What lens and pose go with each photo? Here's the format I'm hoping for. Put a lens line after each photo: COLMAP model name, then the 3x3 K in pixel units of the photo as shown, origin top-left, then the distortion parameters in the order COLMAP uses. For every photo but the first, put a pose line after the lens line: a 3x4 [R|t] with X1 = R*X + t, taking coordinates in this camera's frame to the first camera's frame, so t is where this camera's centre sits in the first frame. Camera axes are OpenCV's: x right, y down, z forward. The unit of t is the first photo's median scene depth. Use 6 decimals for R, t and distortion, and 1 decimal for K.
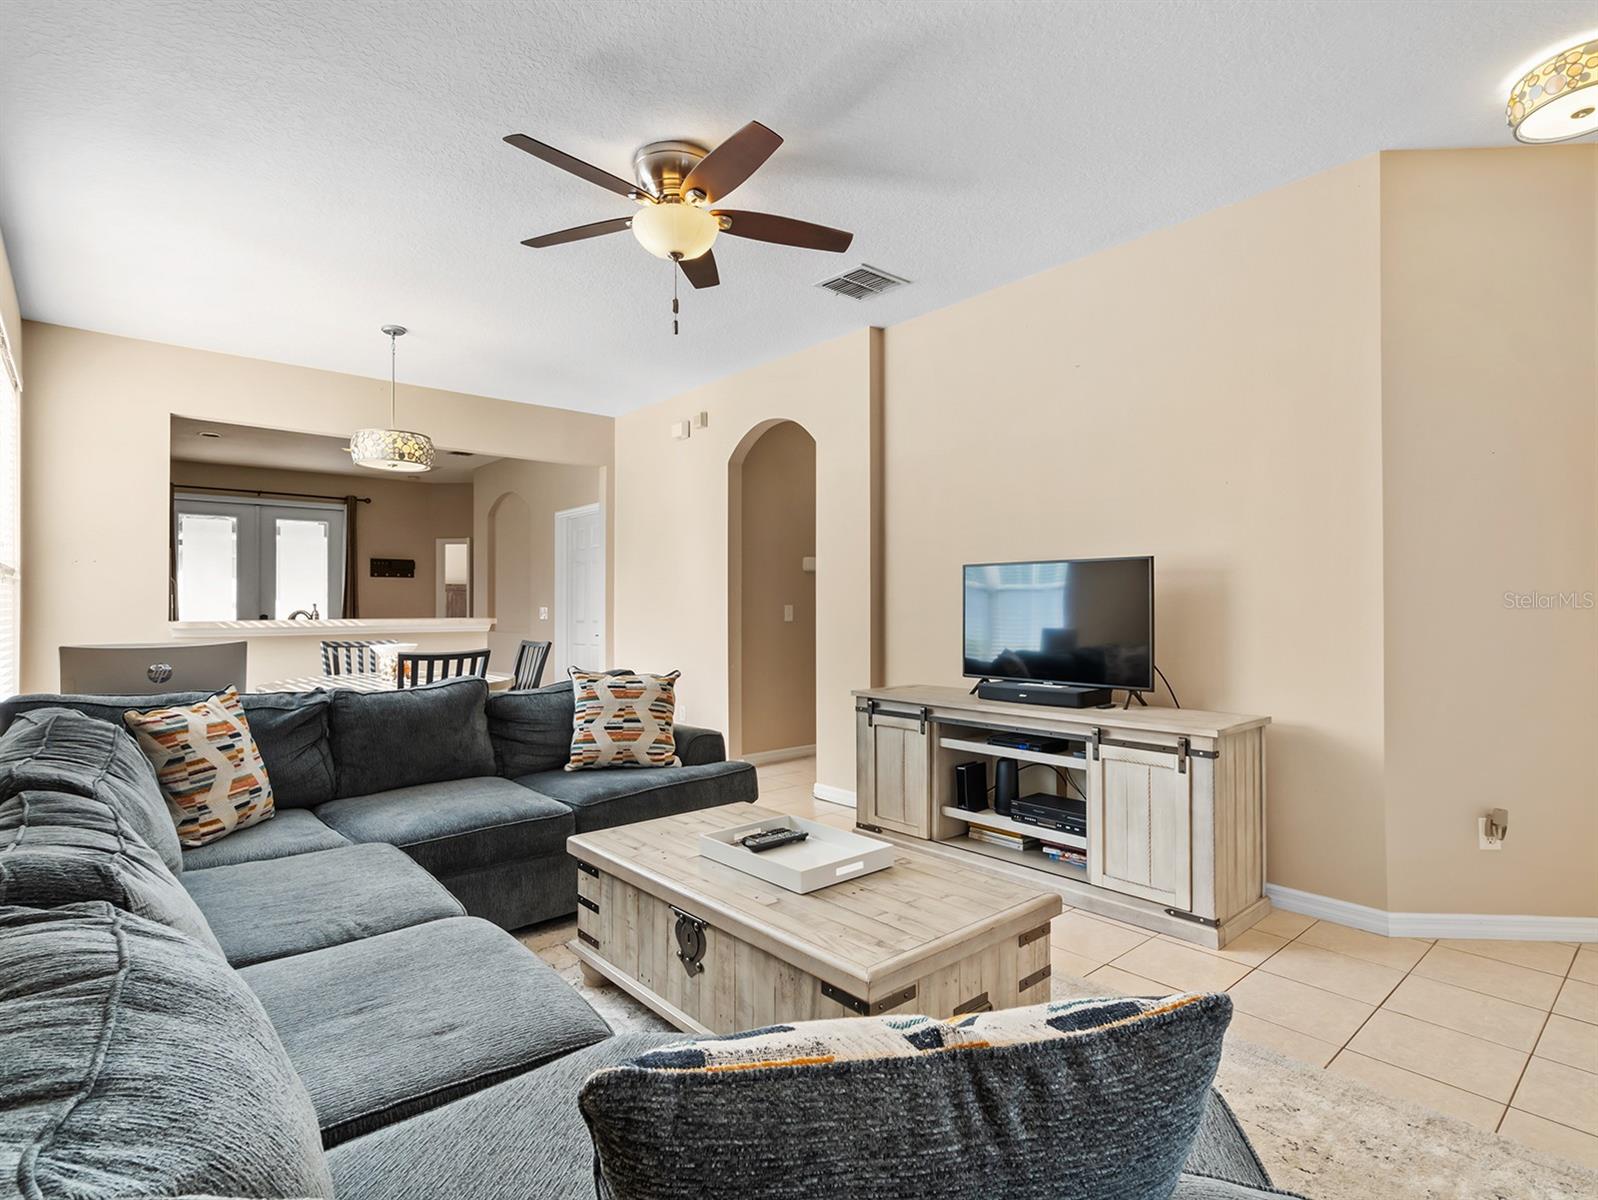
lens RADIAL K [[817.9, 0, 792.3], [0, 817.9, 602.2], [0, 0, 1]] dist [-0.005222, 0.001018]
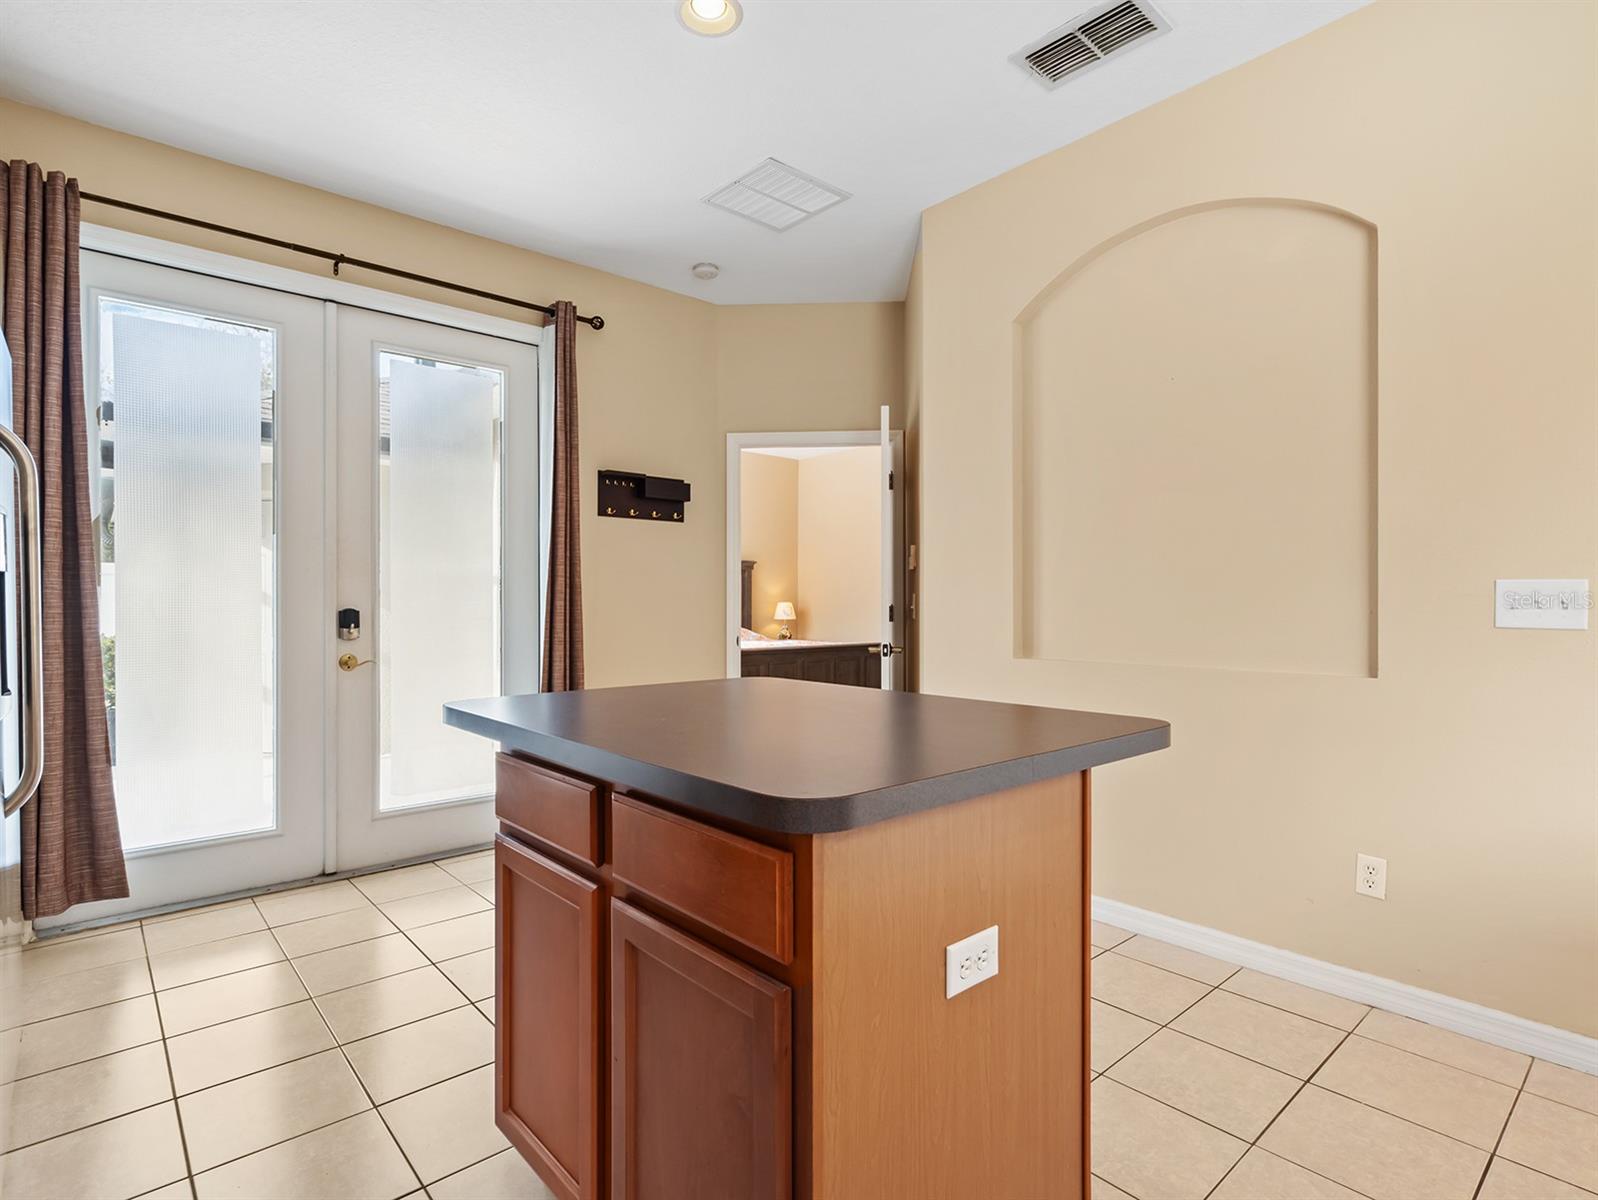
lens RADIAL K [[817.9, 0, 792.3], [0, 817.9, 602.2], [0, 0, 1]] dist [-0.005222, 0.001018]
pose [[0.999962, 0.000746, 0.008664, -0.869881], [-0.000797, 0.999983, 0.005862, 0.018870], [-0.008660, -0.005869, 0.999945, 1.219777]]
